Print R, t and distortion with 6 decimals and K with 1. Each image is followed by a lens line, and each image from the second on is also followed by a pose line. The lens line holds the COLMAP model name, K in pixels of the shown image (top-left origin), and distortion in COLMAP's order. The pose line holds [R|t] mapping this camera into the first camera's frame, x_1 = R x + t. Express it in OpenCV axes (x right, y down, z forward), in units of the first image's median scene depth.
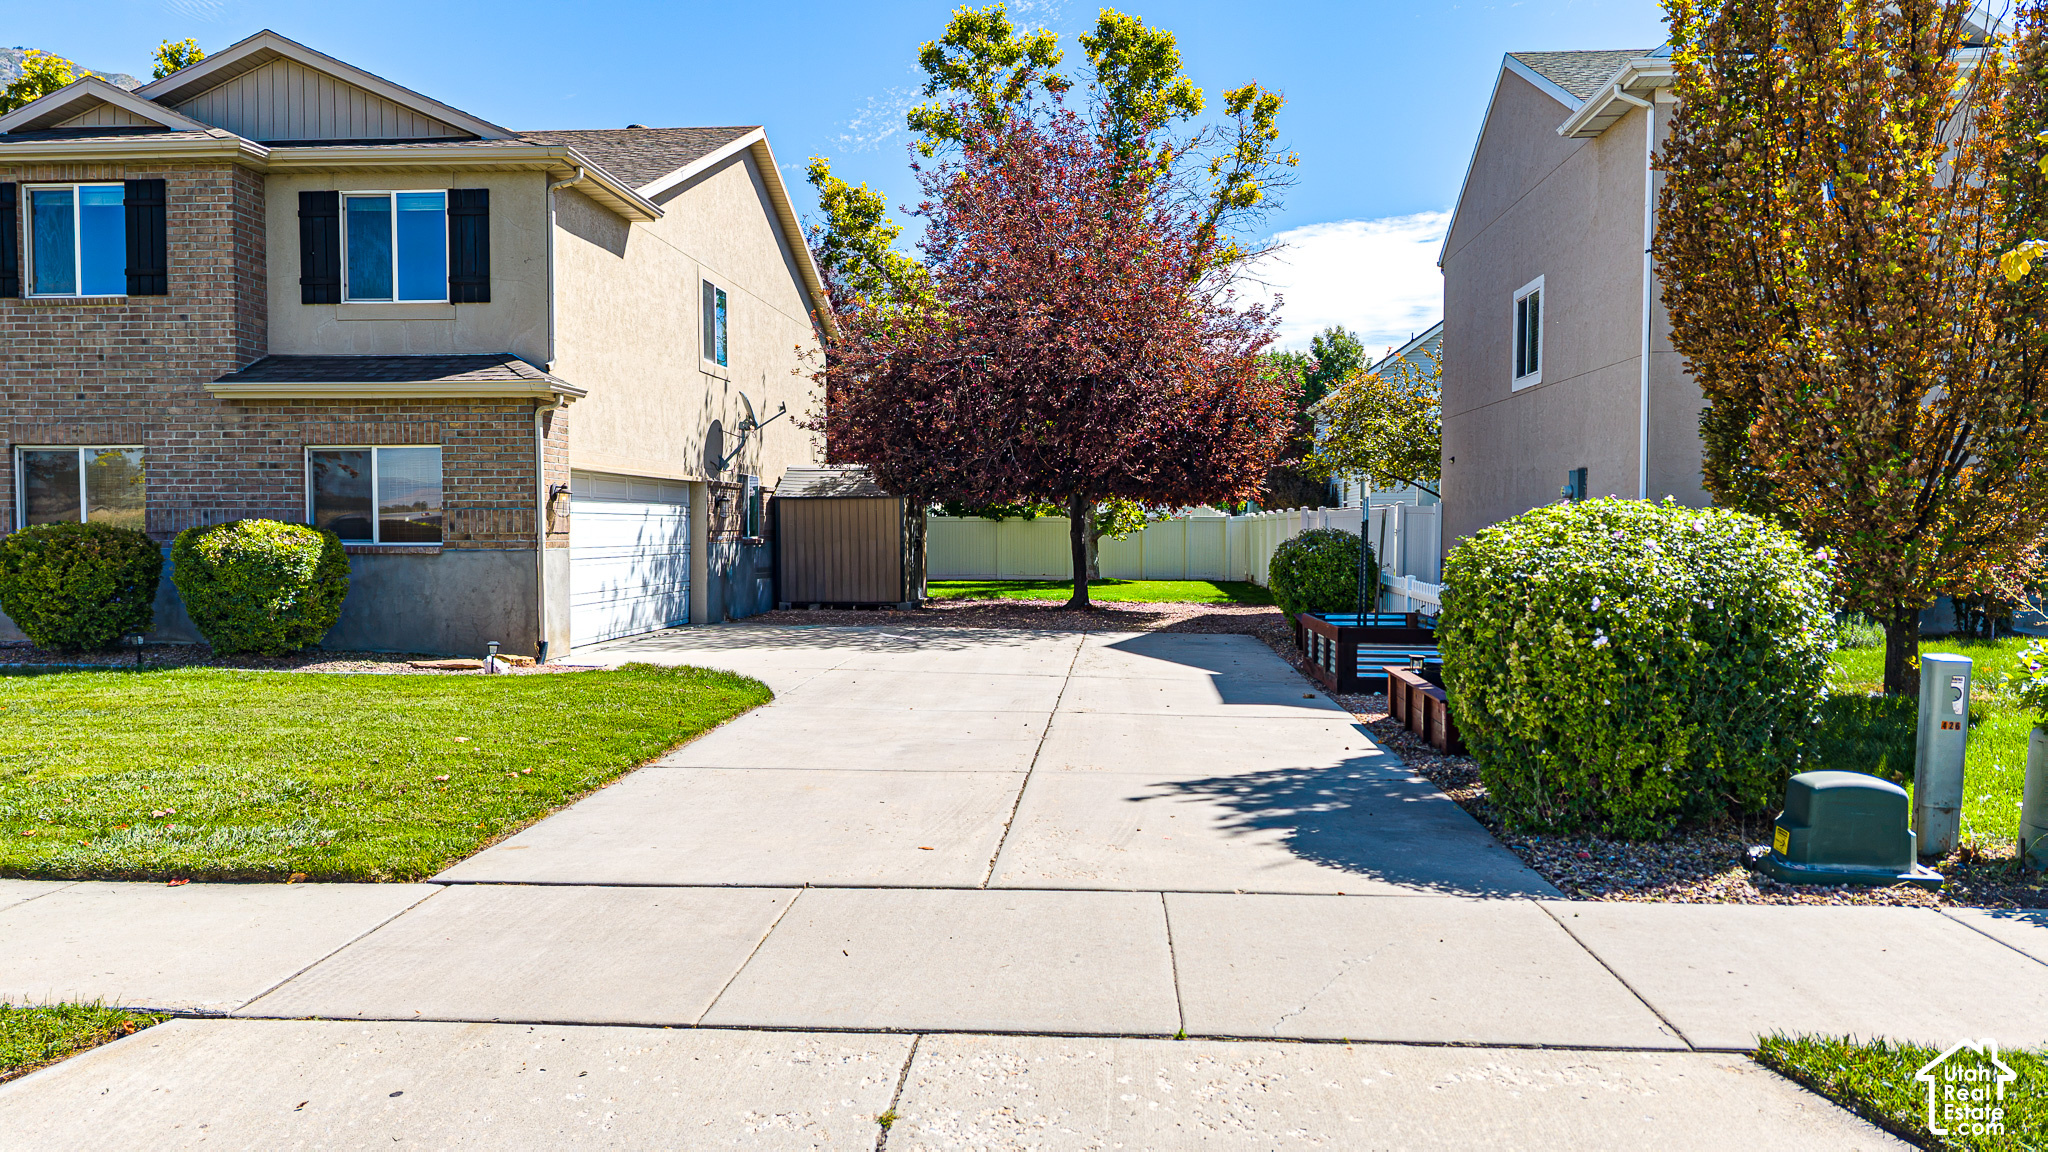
lens RADIAL K [[1366.3, 0, 1014.0], [0, 1366.3, 579.2], [0, 0, 1]] dist [-0.001681, 0.003089]
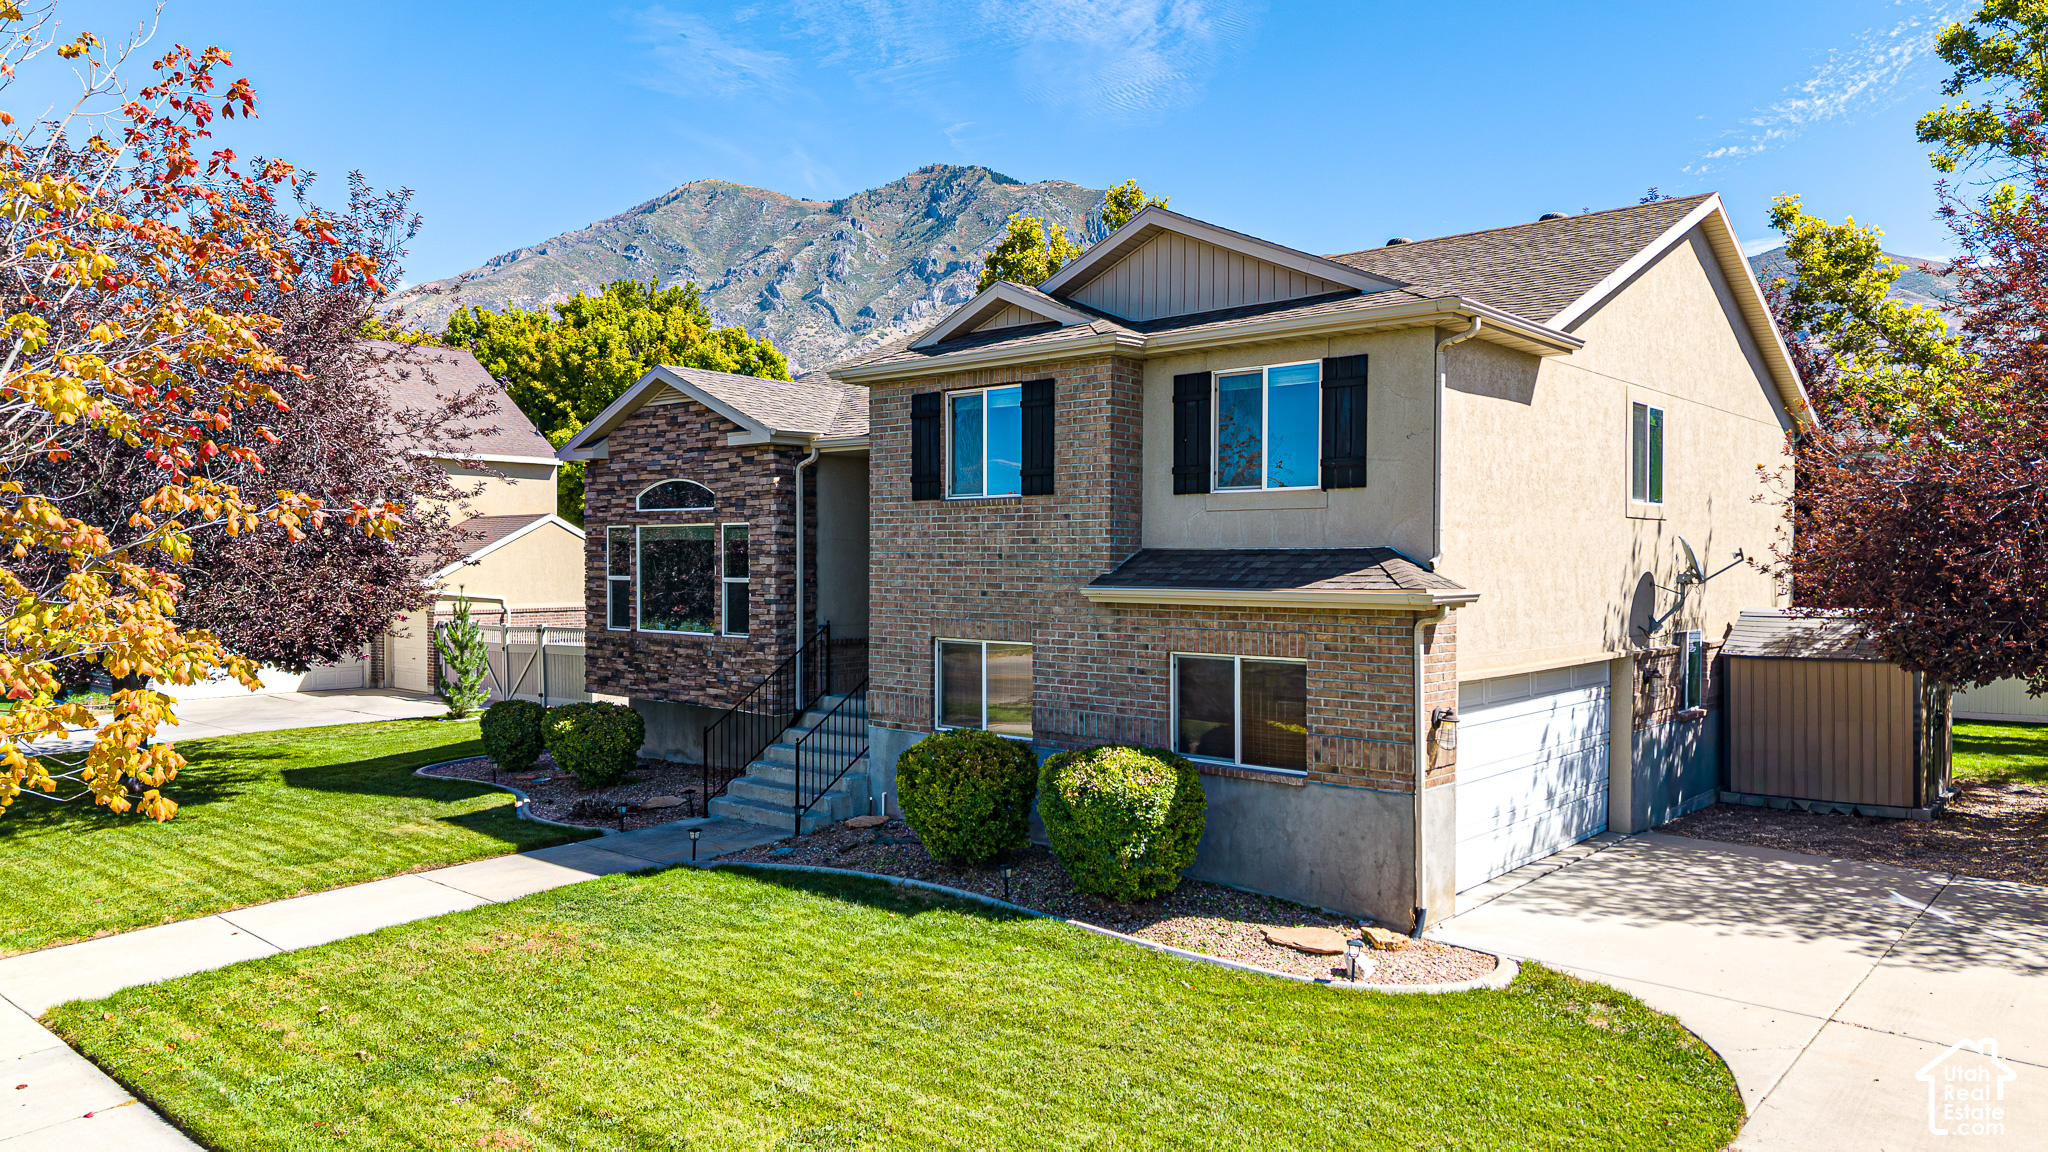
lens RADIAL K [[1338.6, 0, 1030.4], [0, 1338.6, 587.0], [0, 0, 1]] dist [0.052801, -0.055837]
pose [[0.805937, 0.013400, -0.591850, -0.055768], [-0.023370, 0.999685, -0.009190, -0.129320], [0.591540, 0.021238, 0.805996, 0.203679]]
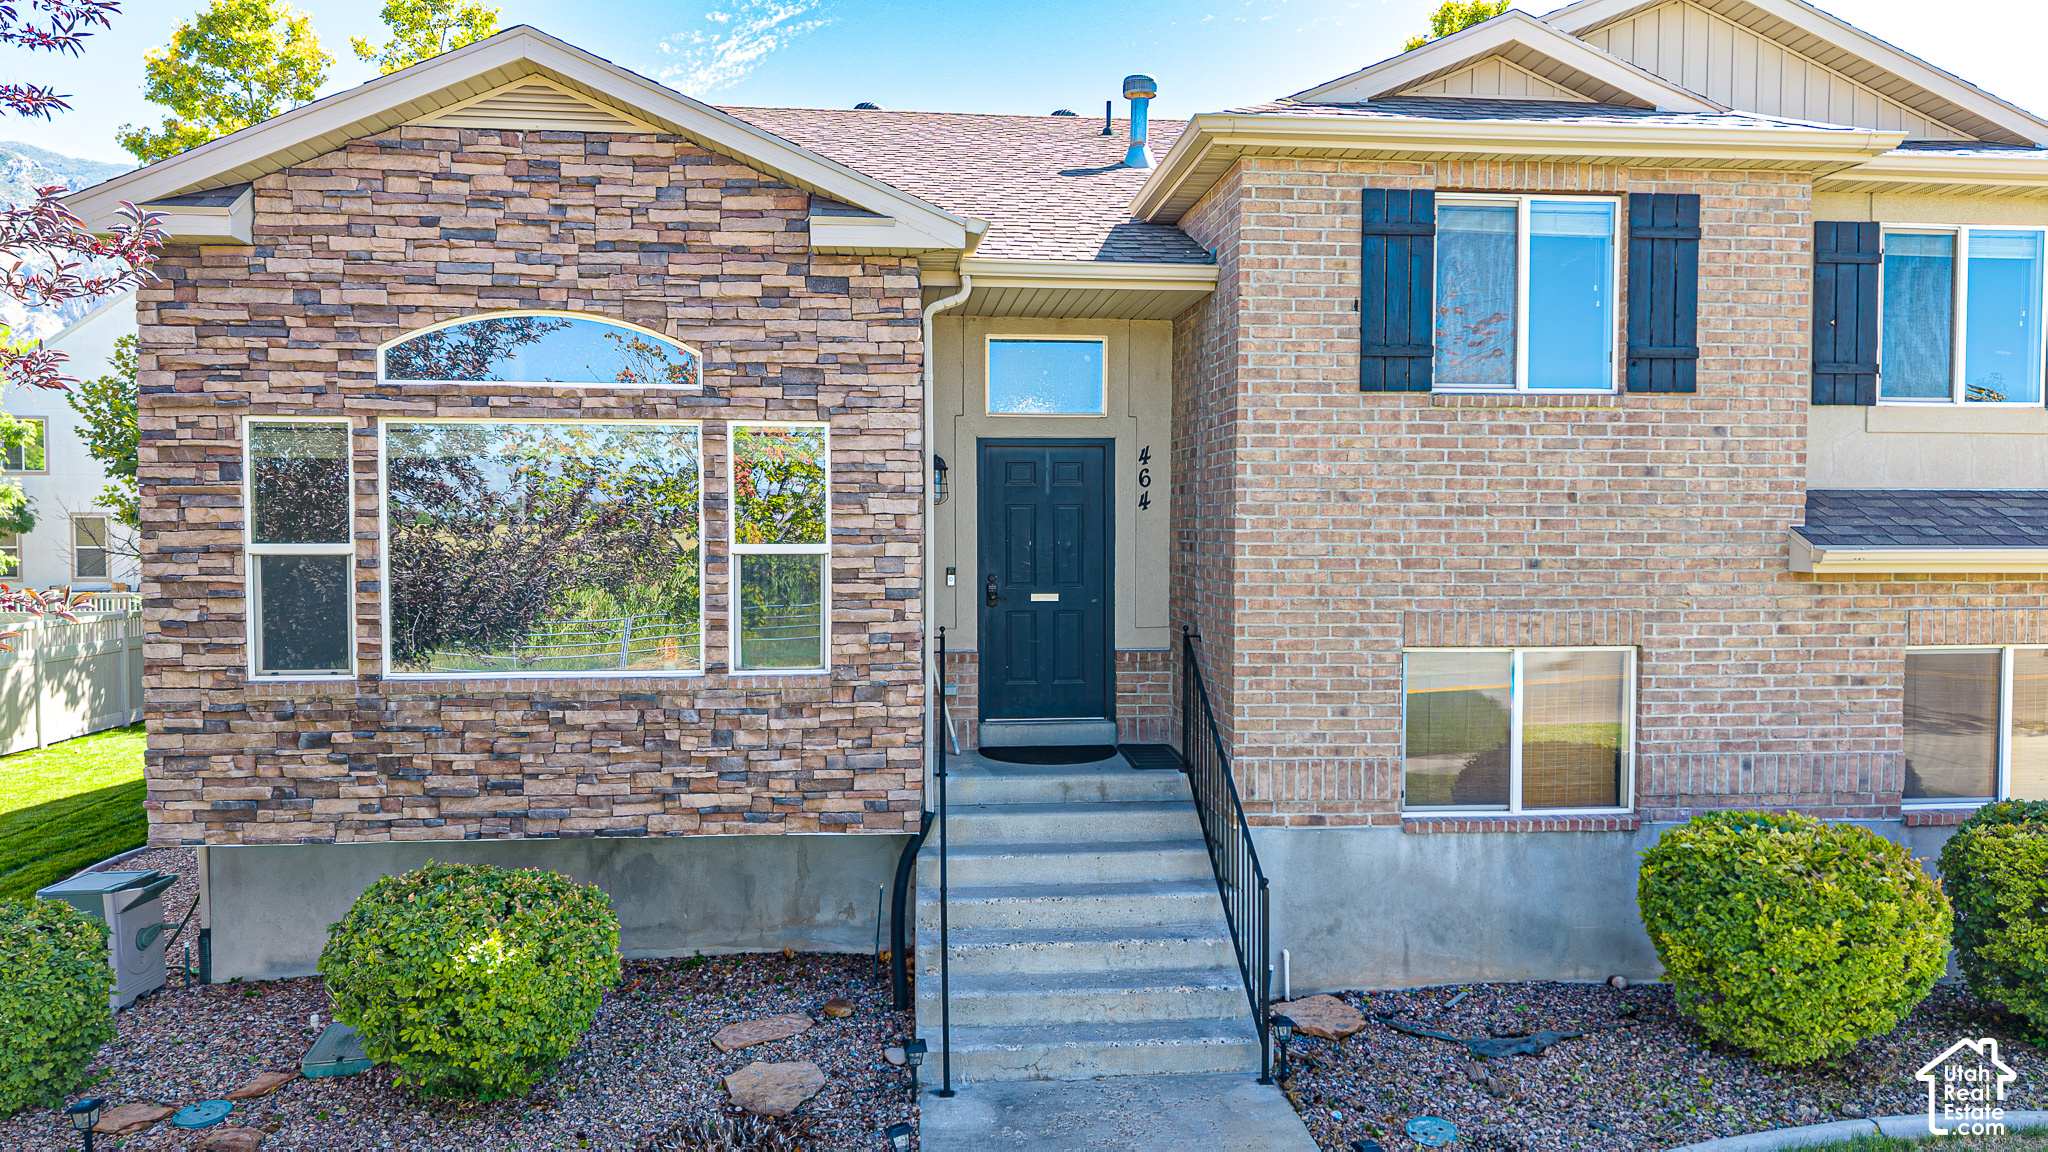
lens RADIAL K [[1338.6, 0, 1030.4], [0, 1338.6, 587.0], [0, 0, 1]] dist [0.052801, -0.055837]
pose [[0.987172, -0.005661, 0.159559, -0.979033], [0.005690, 0.999984, 0.000276, -0.124533], [-0.159558, 0.000635, 0.987188, 0.465921]]
